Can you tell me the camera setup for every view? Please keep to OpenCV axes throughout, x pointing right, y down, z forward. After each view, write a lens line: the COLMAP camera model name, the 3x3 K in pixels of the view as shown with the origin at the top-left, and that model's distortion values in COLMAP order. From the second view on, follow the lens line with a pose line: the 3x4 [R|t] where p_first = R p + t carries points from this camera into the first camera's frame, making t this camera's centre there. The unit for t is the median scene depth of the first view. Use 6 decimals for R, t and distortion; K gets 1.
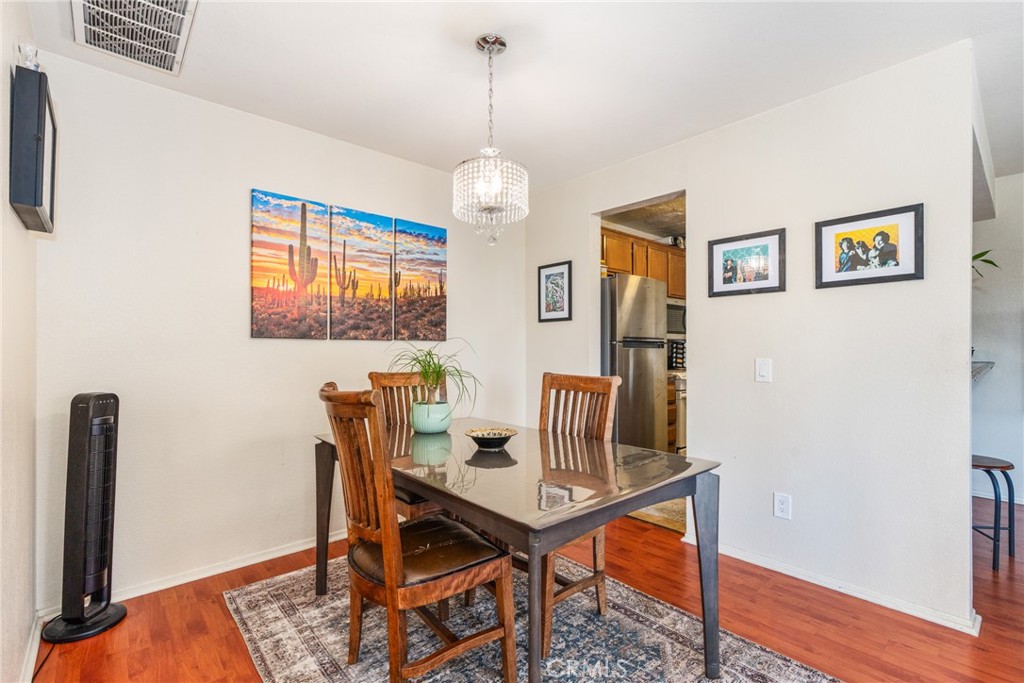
lens RADIAL K [[464.6, 0, 508.9], [0, 464.6, 344.9], [0, 0, 1]] dist [-0.002108, -0.000249]
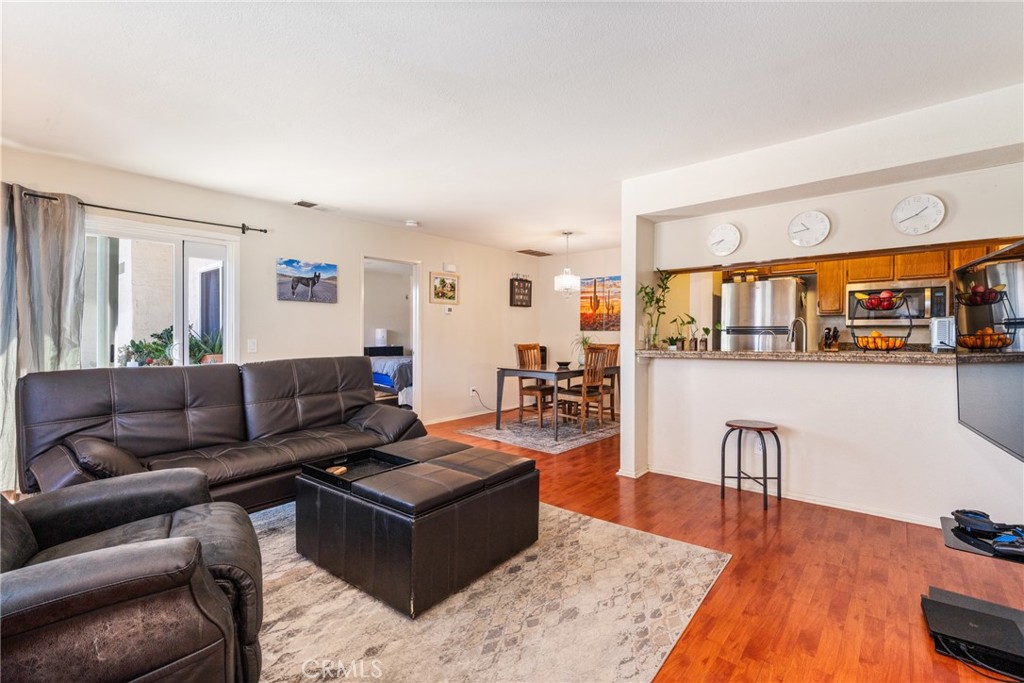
lens RADIAL K [[462.7, 0, 510.8], [0, 462.7, 340.5], [0, 0, 1]] dist [-0.000011, 0.000036]
pose [[0.131083, 0.013096, -0.991285, 2.029277], [0.006073, 0.999883, 0.014012, 0.002254], [0.991353, -0.007856, 0.130988, 0.169931]]
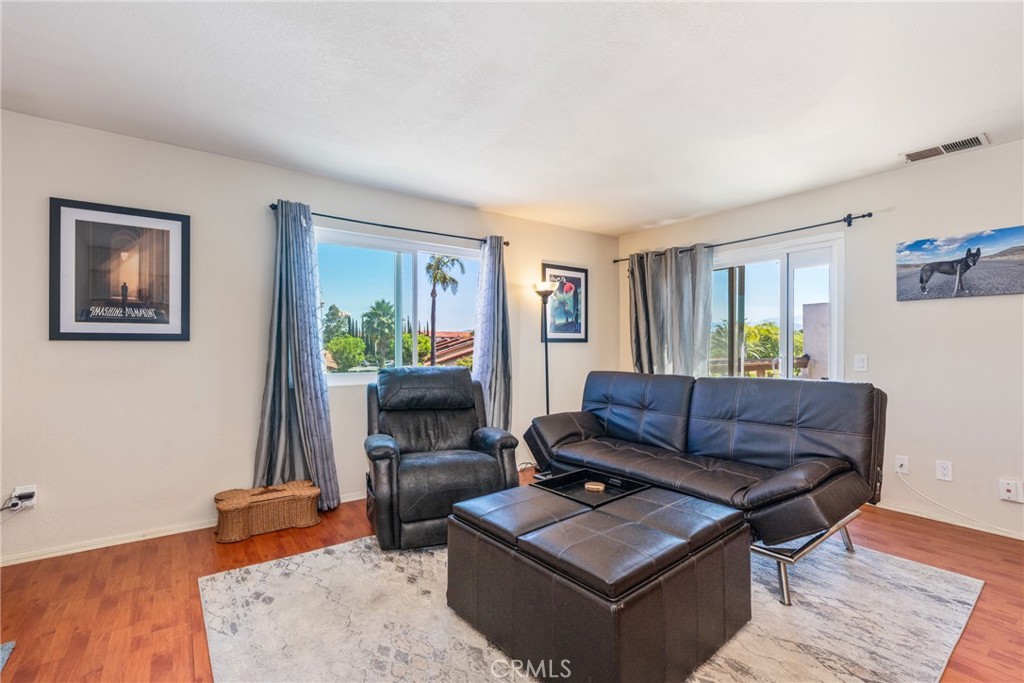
lens RADIAL K [[462.1, 0, 505.4], [0, 462.1, 343.8], [0, 0, 1]] dist [-0.002735, -0.000386]
pose [[-0.994543, -0.001355, 0.104317, 1.175361], [-0.002892, 0.999889, -0.014586, 0.006332], [-0.104285, -0.014808, -0.994437, 0.850139]]
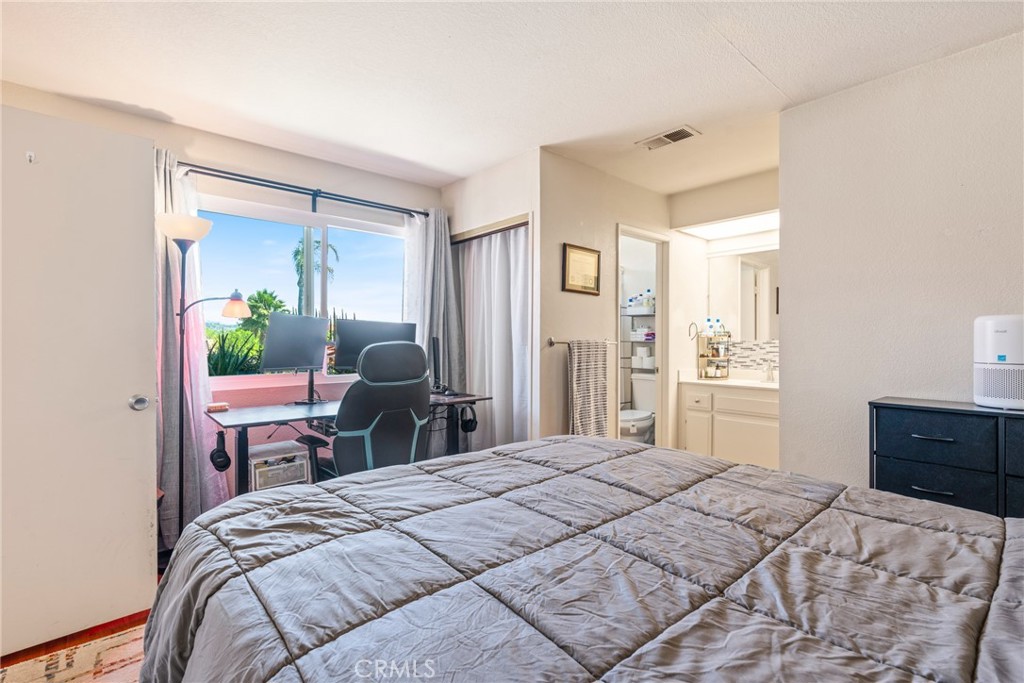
lens RADIAL K [[473.5, 0, 522.8], [0, 473.5, 344.7], [0, 0, 1]] dist [0.001148, 0.000685]
pose [[-0.999977, 0.006228, 0.002802, -0.755703], [0.006236, 0.999977, 0.002612, -0.005047], [-0.002786, 0.002630, -0.999993, 0.336151]]
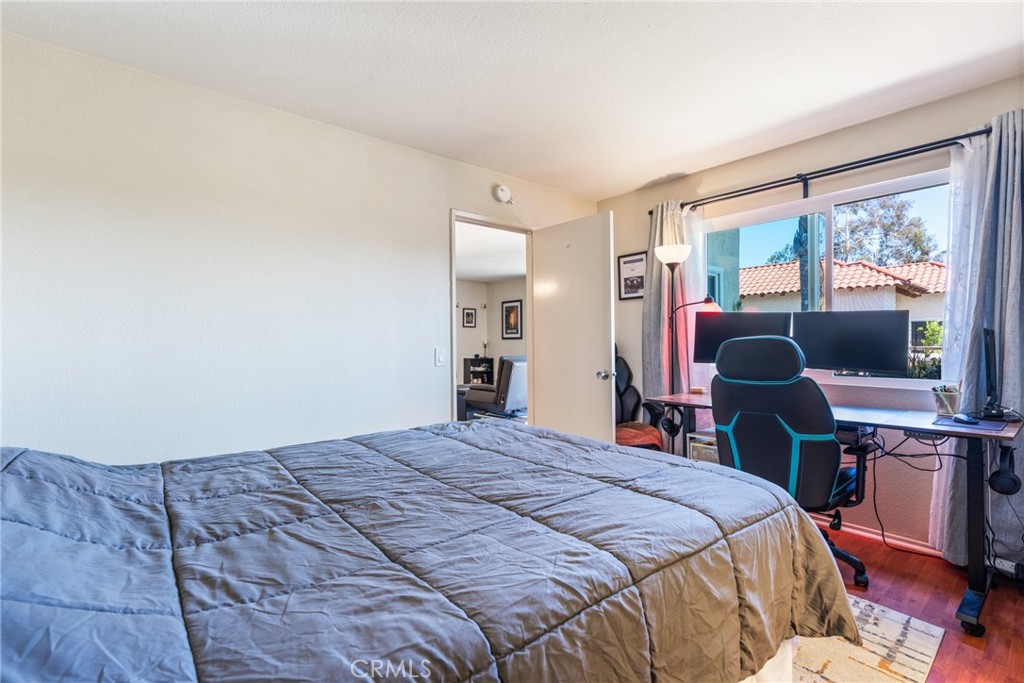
lens RADIAL K [[453.1, 0, 500.6], [0, 453.1, 355.8], [0, 0, 1]] dist [0.000049, 0.000085]
pose [[0.060969, -0.032085, 0.997624, -1.336716], [-0.004841, 0.999462, 0.032440, 0.000223], [-0.998128, -0.006808, 0.060781, -0.199329]]
